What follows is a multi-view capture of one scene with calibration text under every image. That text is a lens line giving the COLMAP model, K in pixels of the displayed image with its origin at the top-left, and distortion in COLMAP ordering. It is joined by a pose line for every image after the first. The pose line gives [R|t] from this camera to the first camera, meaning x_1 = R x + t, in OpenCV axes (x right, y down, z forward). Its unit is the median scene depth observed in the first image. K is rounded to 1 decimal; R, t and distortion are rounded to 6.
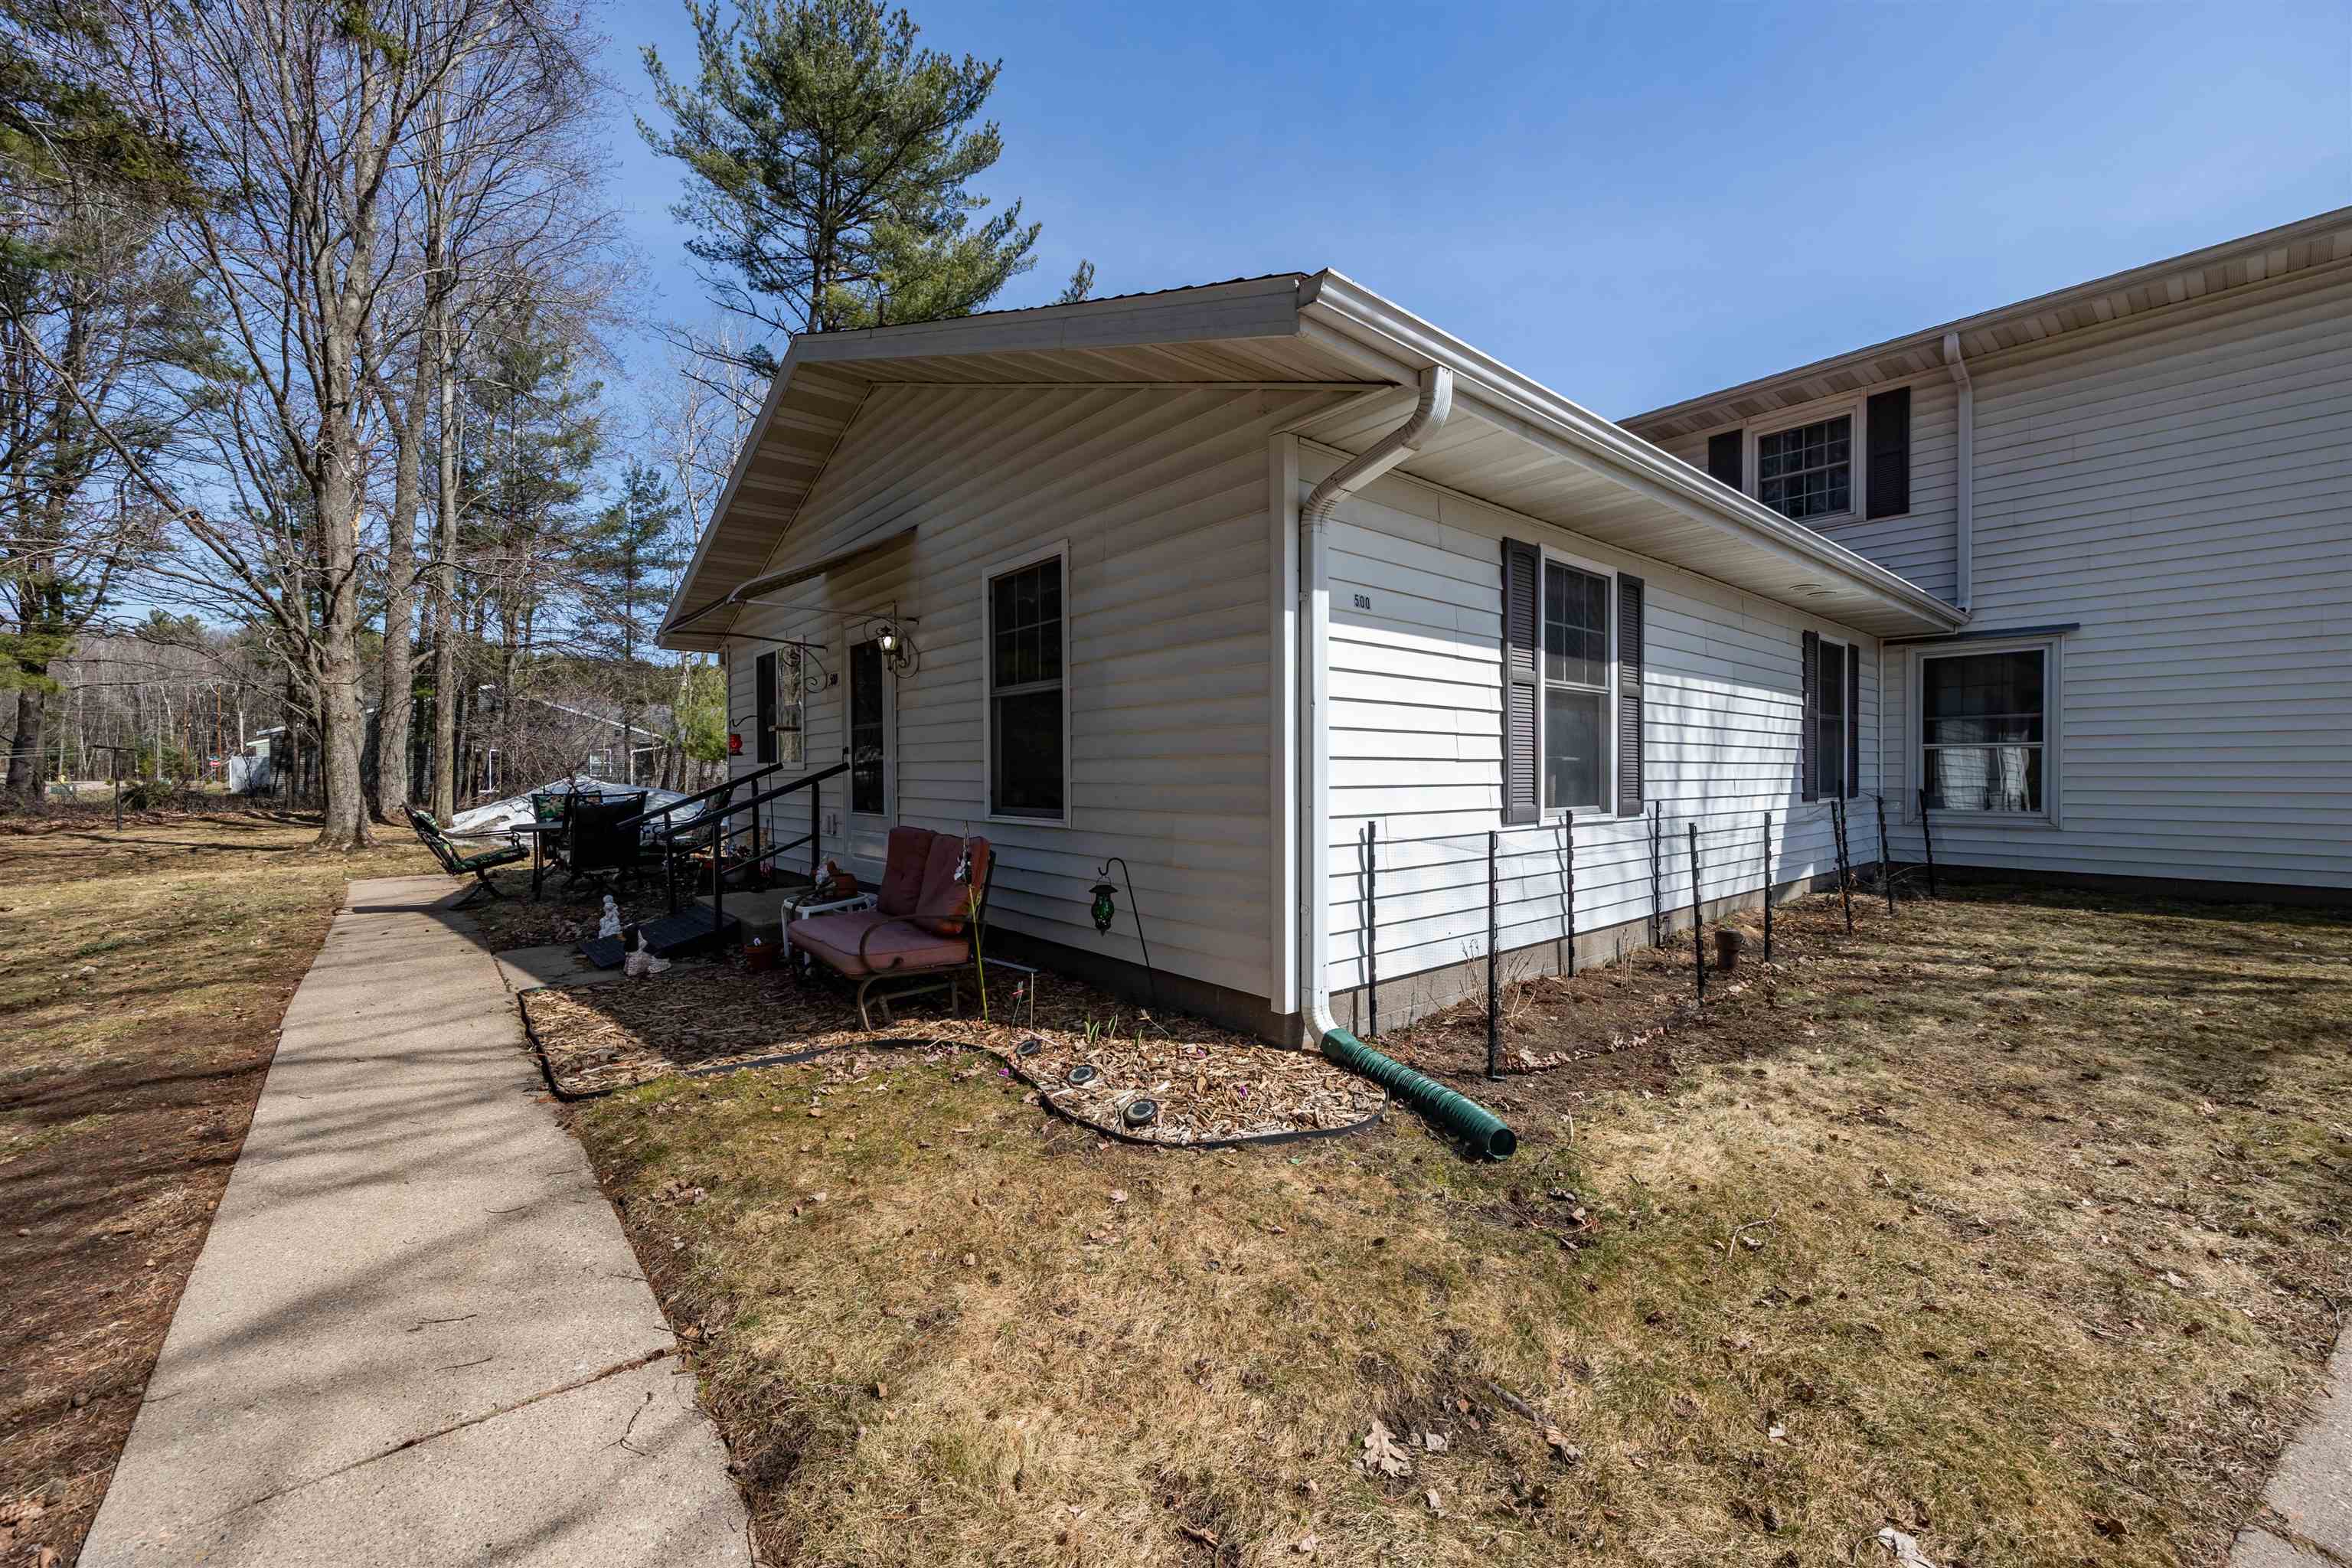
lens RADIAL K [[900.0, 0, 1176.6], [0, 900.0, 772.8], [0, 0, 1]] dist [-0.002178, -0.000197]
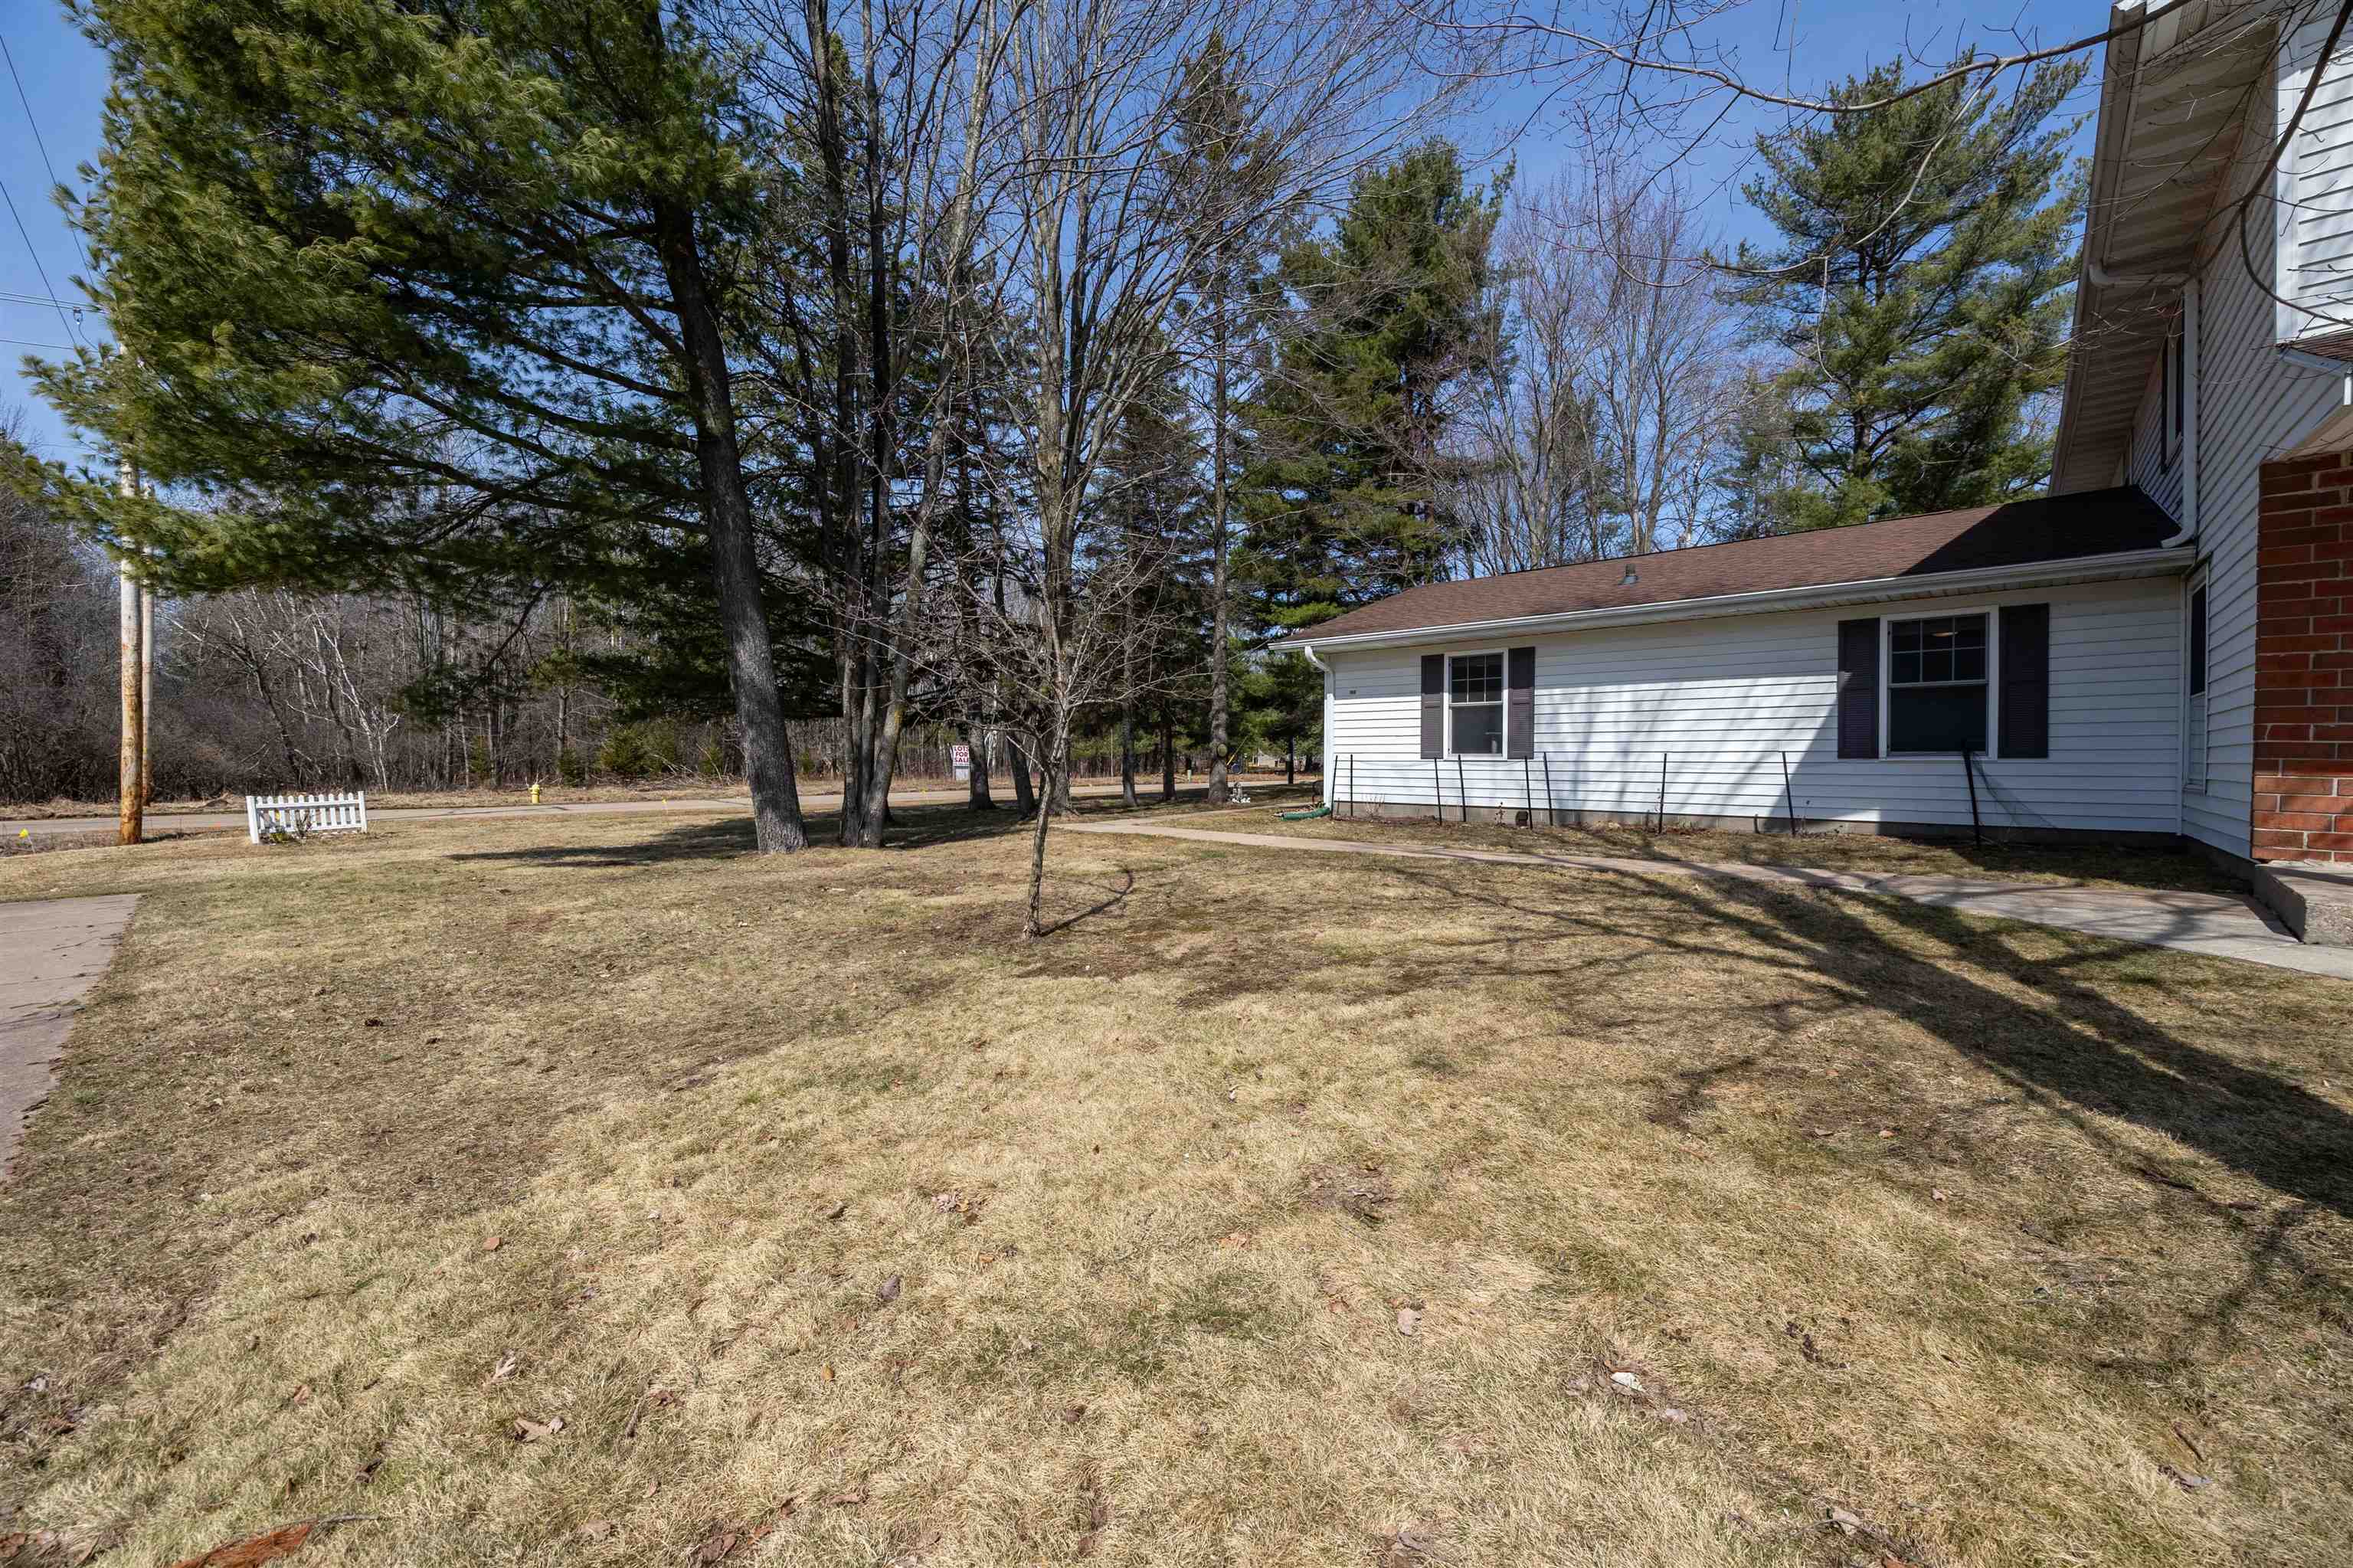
lens RADIAL K [[900.5, 0, 1177.1], [0, 900.5, 772.8], [0, 0, 1]] dist [-0.002178, -0.000197]
pose [[0.100329, 0.027466, -0.994575, 2.724439], [-0.002642, 0.999623, 0.027339, 0.022756], [0.994951, -0.000115, 0.100364, -0.017267]]
